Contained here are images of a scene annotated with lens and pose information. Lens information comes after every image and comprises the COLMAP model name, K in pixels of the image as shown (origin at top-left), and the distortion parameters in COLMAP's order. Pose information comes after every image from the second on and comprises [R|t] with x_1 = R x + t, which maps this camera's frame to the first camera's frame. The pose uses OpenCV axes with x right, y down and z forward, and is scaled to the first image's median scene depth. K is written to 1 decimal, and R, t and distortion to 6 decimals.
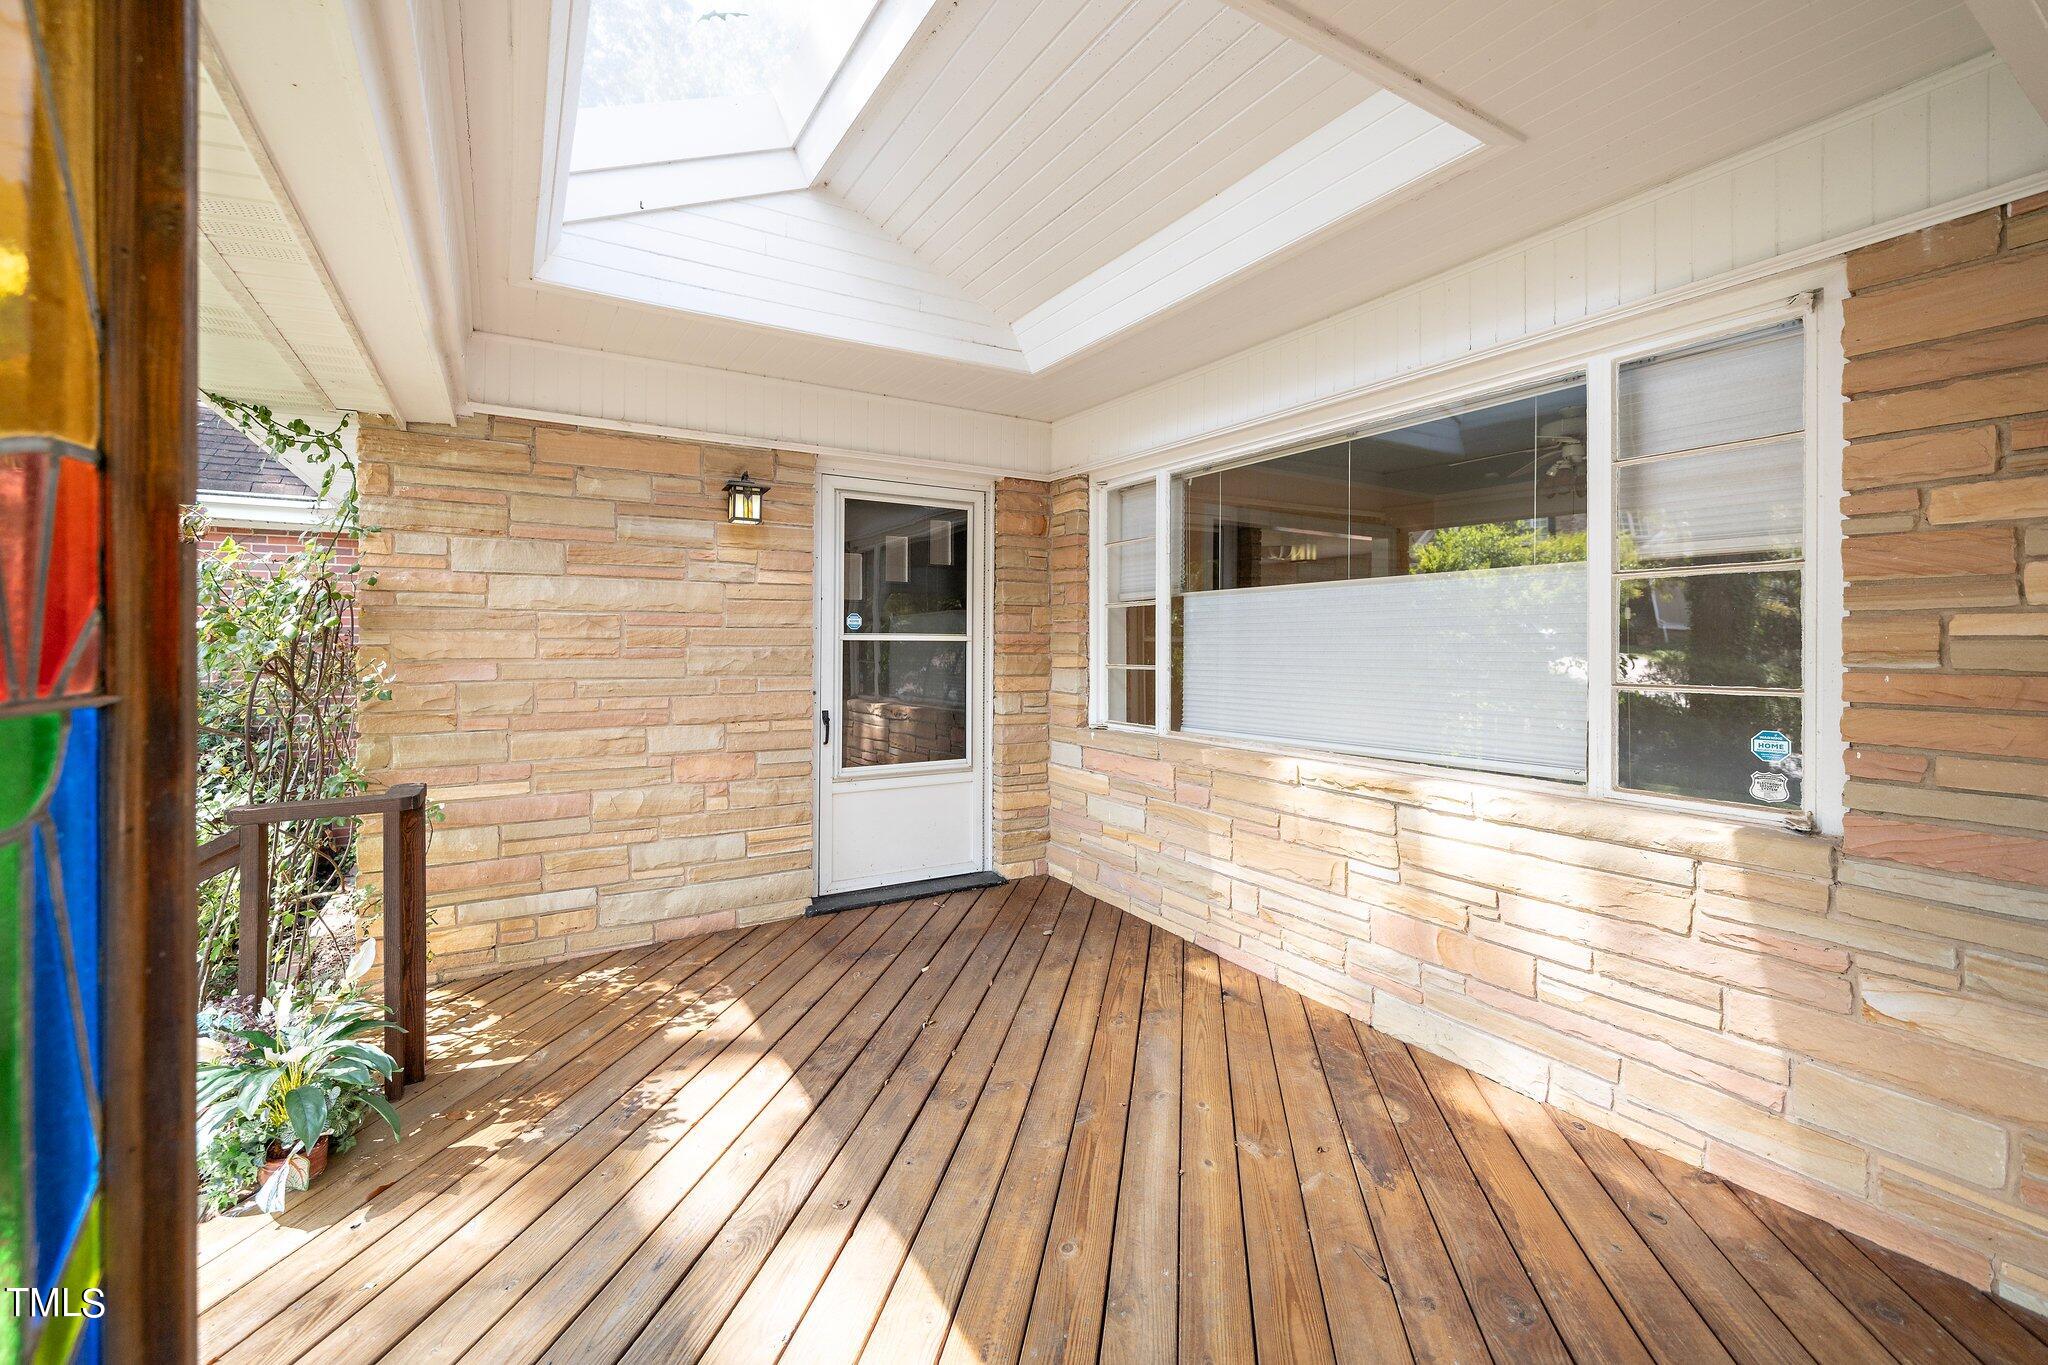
lens RADIAL K [[828.5, 0, 1019.3], [0, 828.5, 614.1], [0, 0, 1]] dist [0.000003, 0.000025]
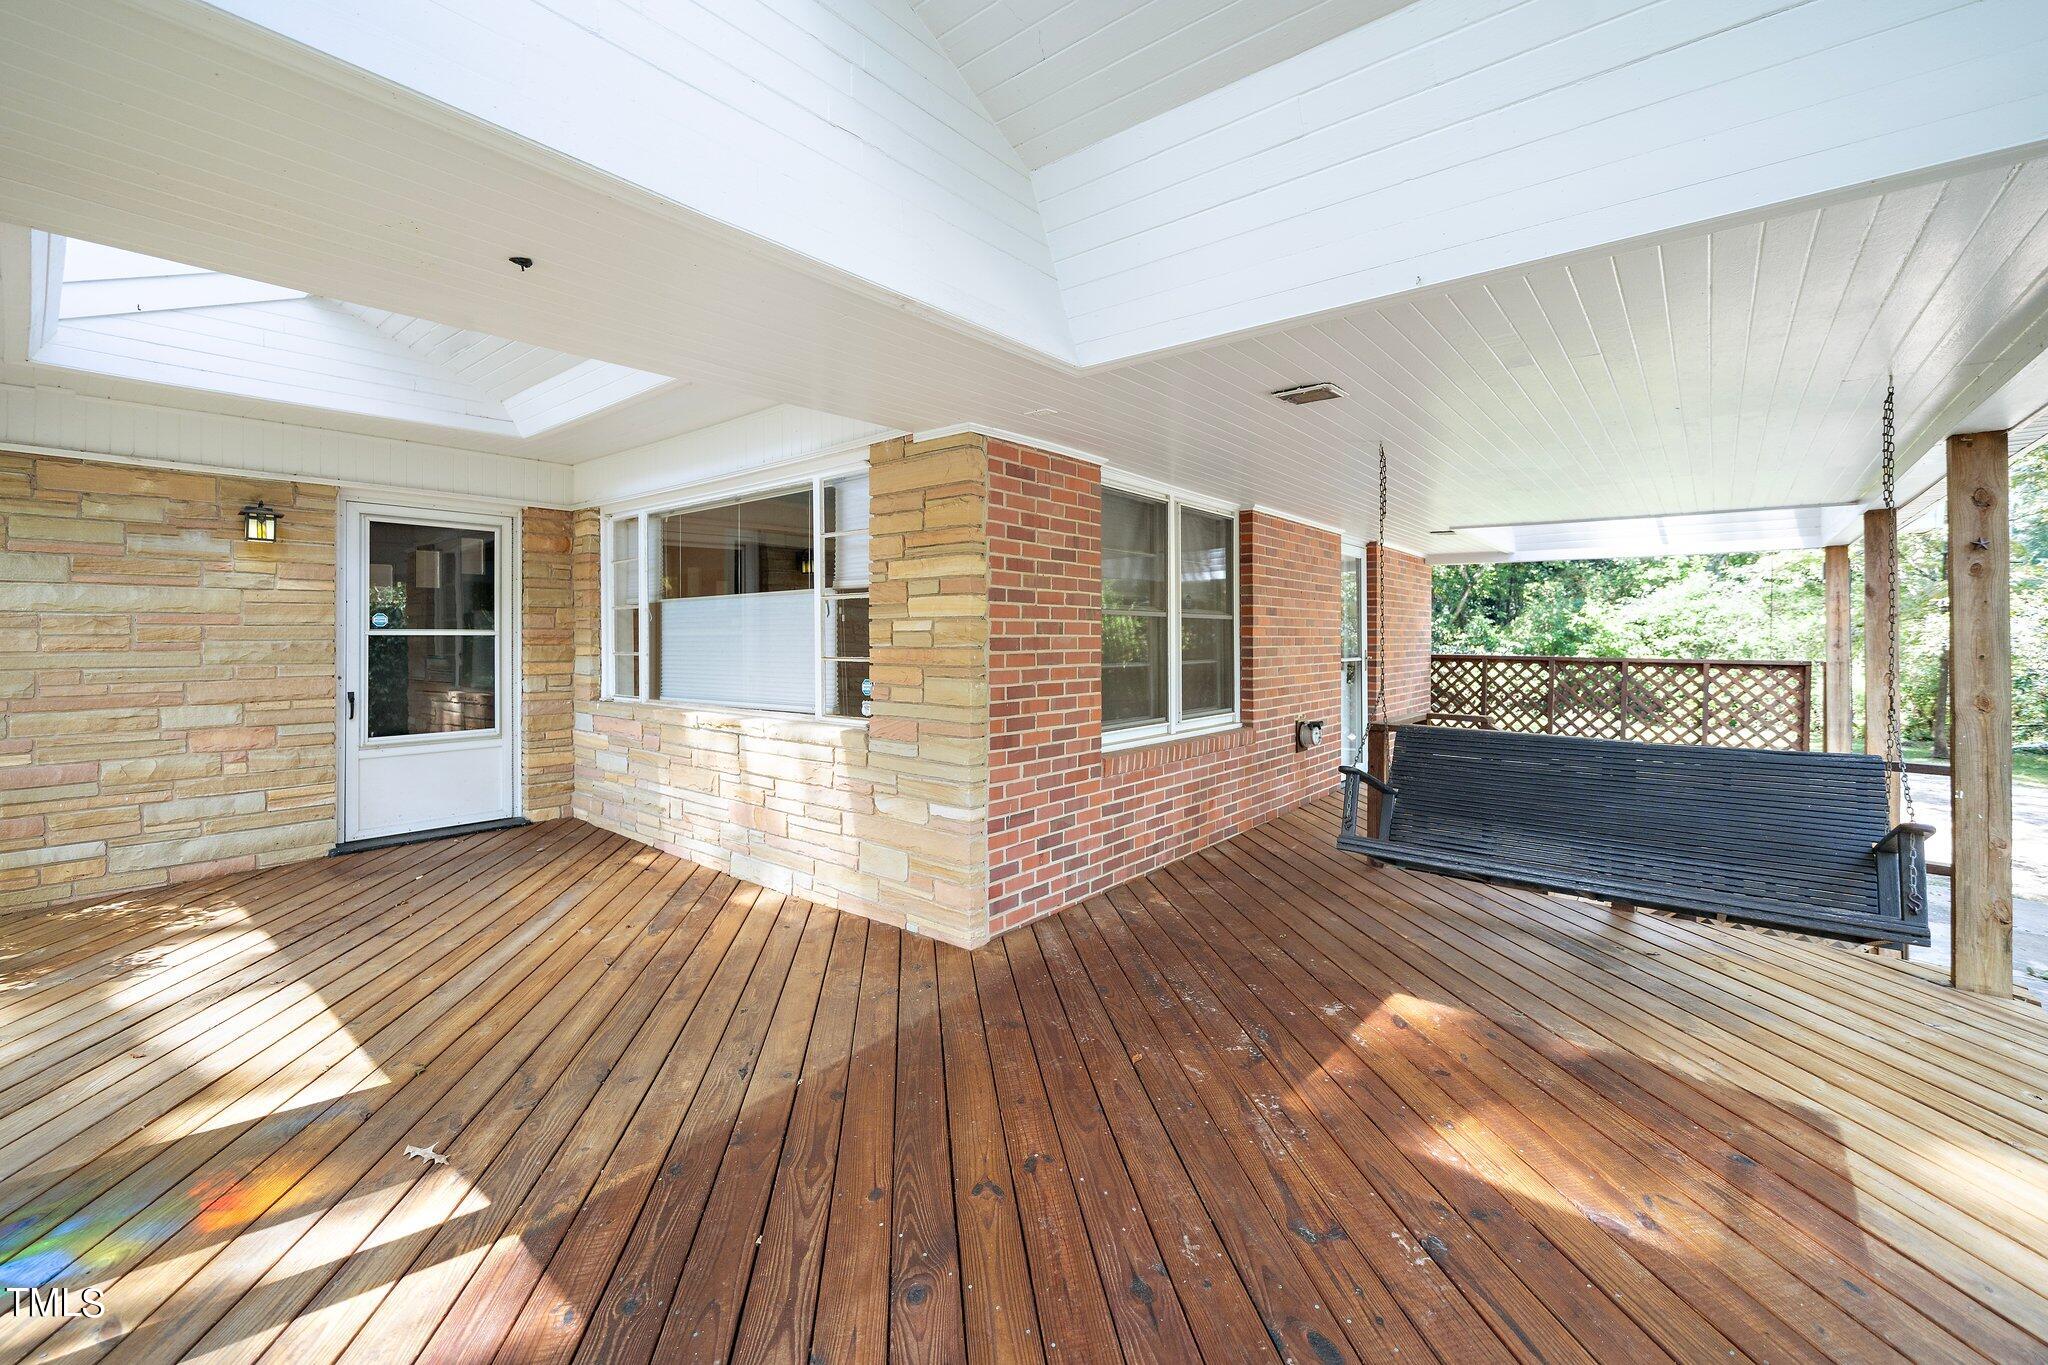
lens RADIAL K [[828.5, 0, 1019.3], [0, 828.5, 614.1], [0, 0, 1]] dist [0.000003, 0.000025]
pose [[0.947607, 0.002920, 0.319425, 0.350681], [-0.005763, 0.999952, 0.007955, -0.017301], [-0.319387, -0.009379, 0.947578, -0.544467]]
